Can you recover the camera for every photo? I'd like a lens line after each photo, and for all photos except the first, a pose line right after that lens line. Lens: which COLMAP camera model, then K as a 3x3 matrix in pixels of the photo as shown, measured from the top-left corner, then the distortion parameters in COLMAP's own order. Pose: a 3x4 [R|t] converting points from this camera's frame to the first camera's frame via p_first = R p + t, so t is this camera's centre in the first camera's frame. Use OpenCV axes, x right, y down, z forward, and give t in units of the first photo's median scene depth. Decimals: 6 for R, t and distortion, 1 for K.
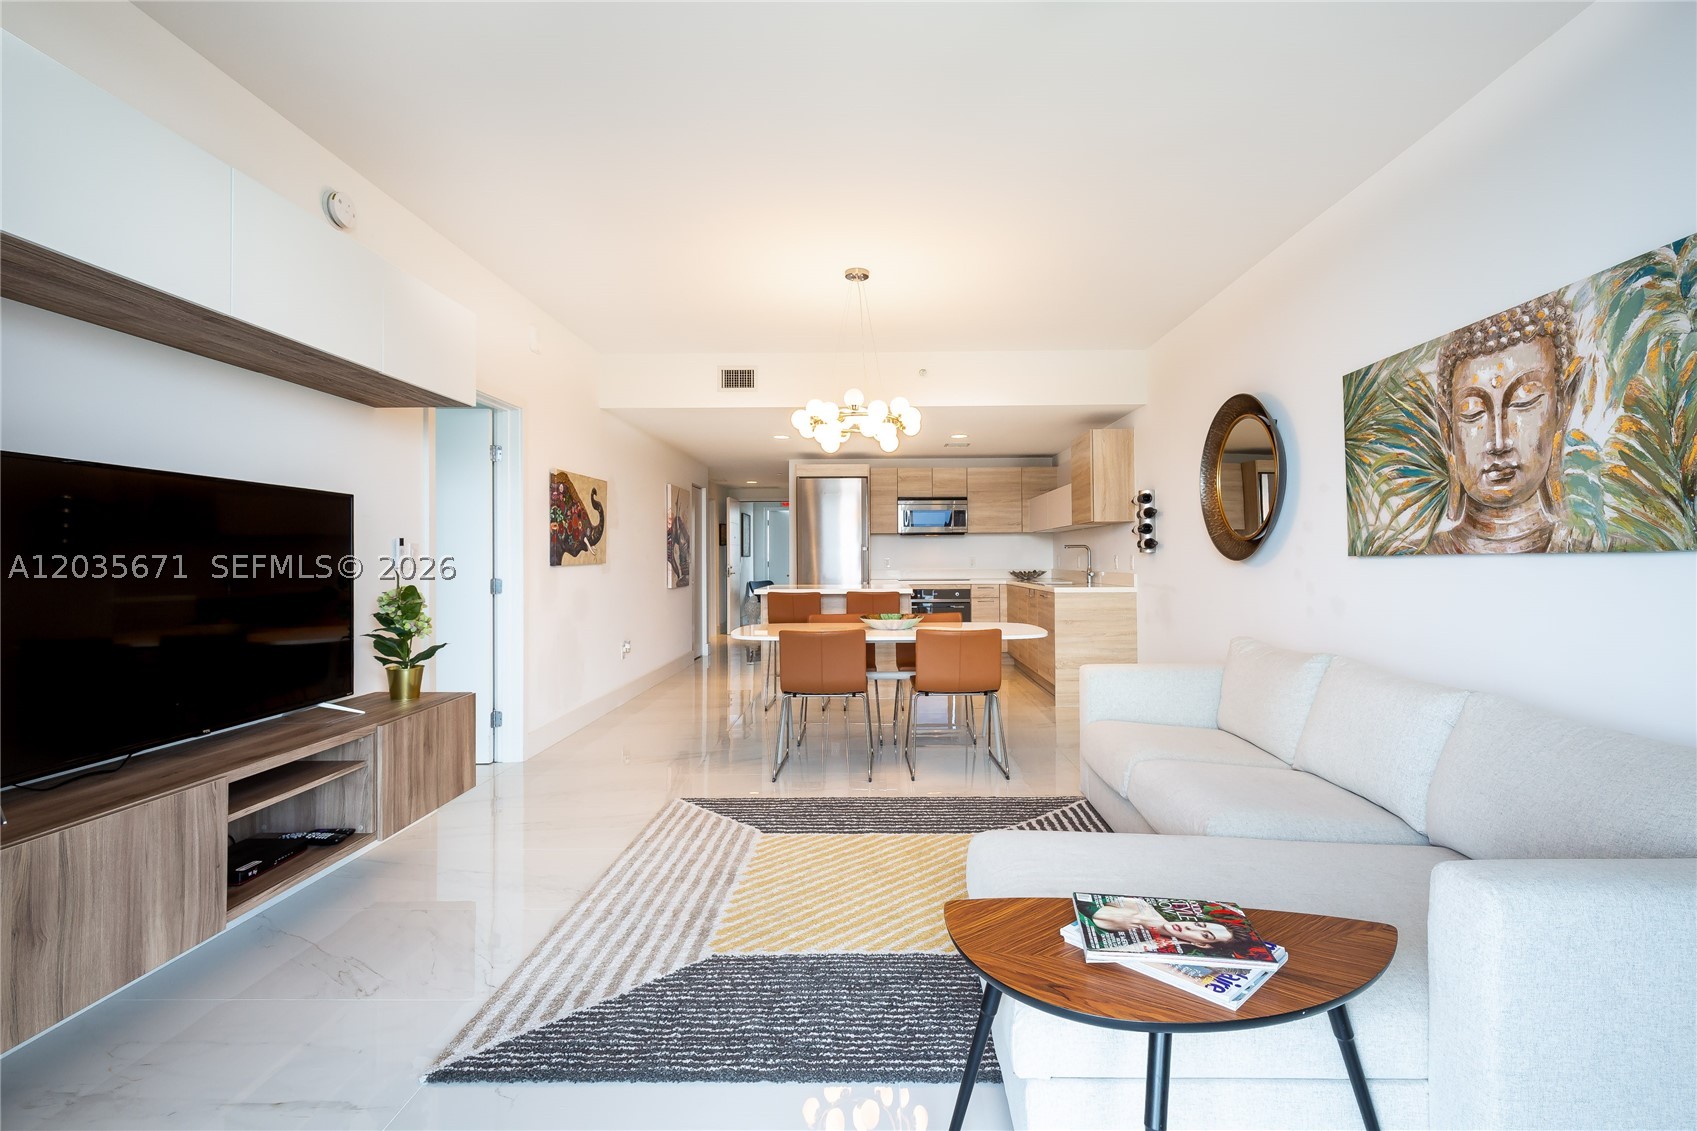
lens RADIAL K [[765.8, 0, 868.4], [0, 765.8, 551.9], [0, 0, 1]] dist [0.006430, -0.002743]
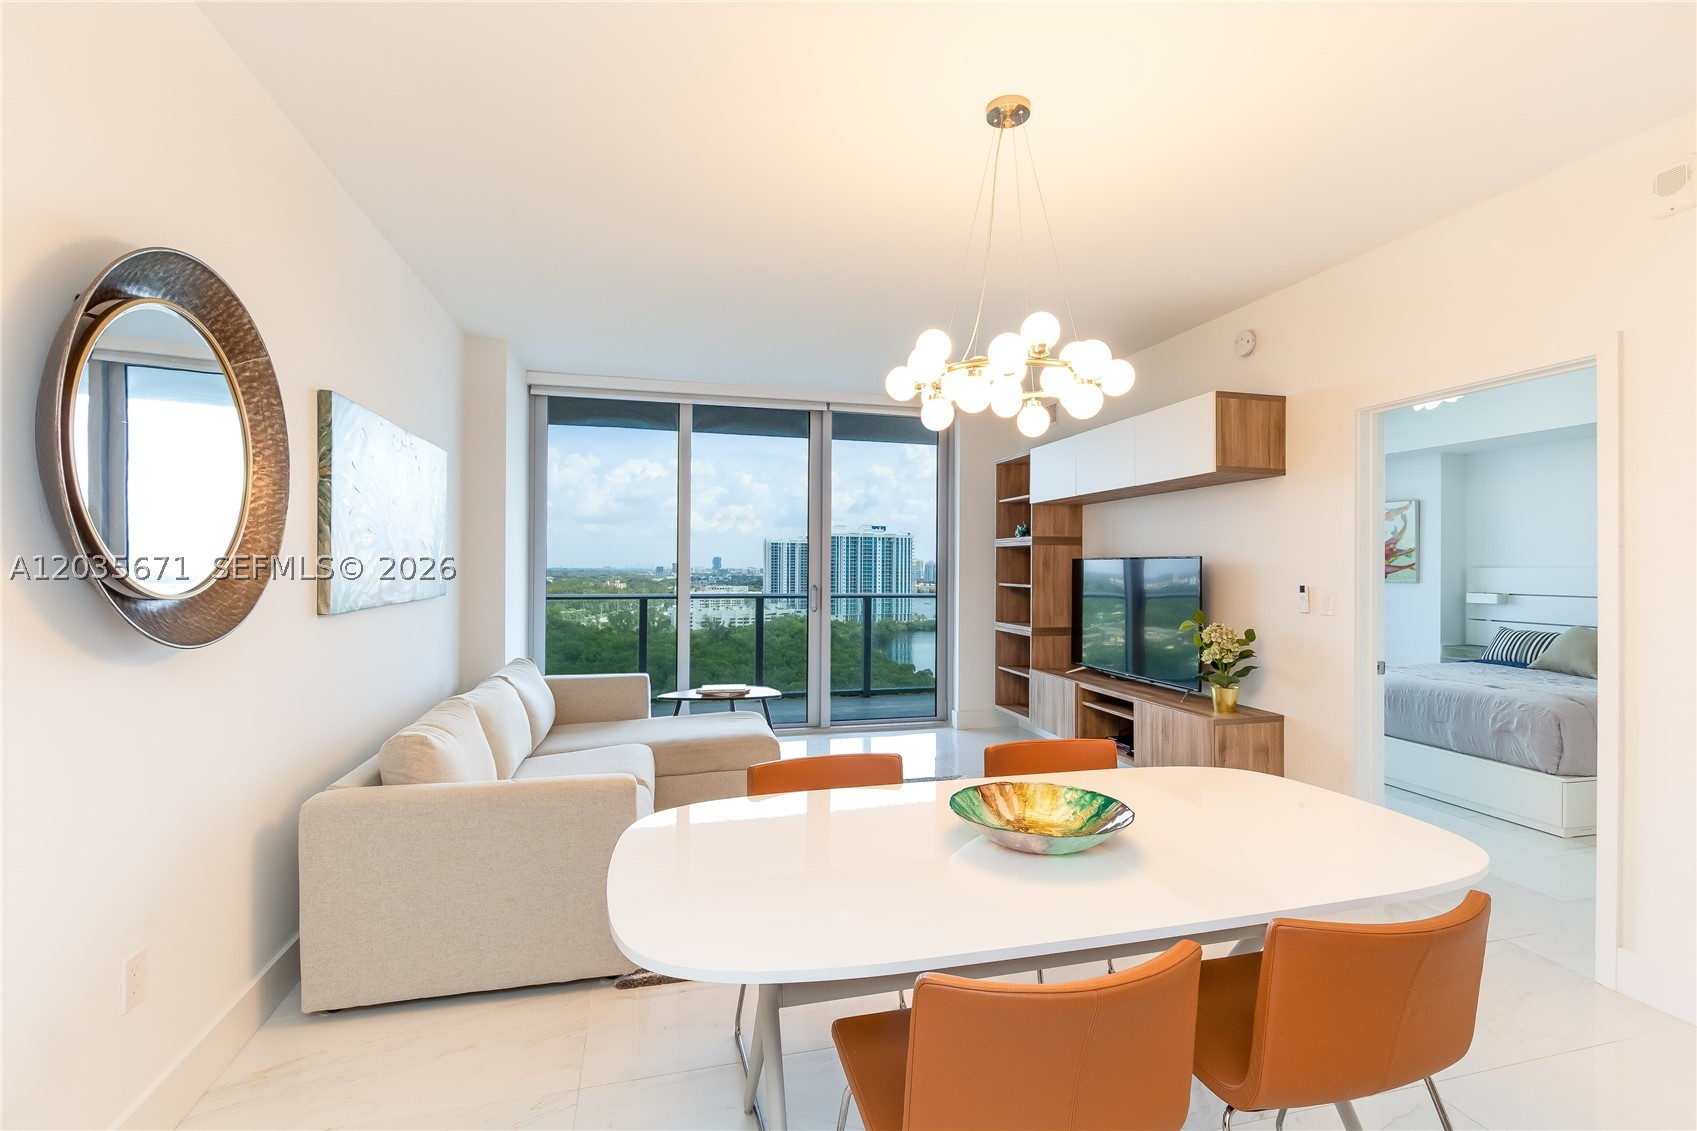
lens RADIAL K [[765.8, 0, 853.6], [0, 765.8, 570.4], [0, 0, 1]] dist [0.006430, -0.002743]
pose [[-0.961446, 0.001944, -0.274986, 0.359930], [0.002267, 0.999997, -0.000856, -0.045453], [0.274983, -0.001446, -0.961448, 2.171691]]
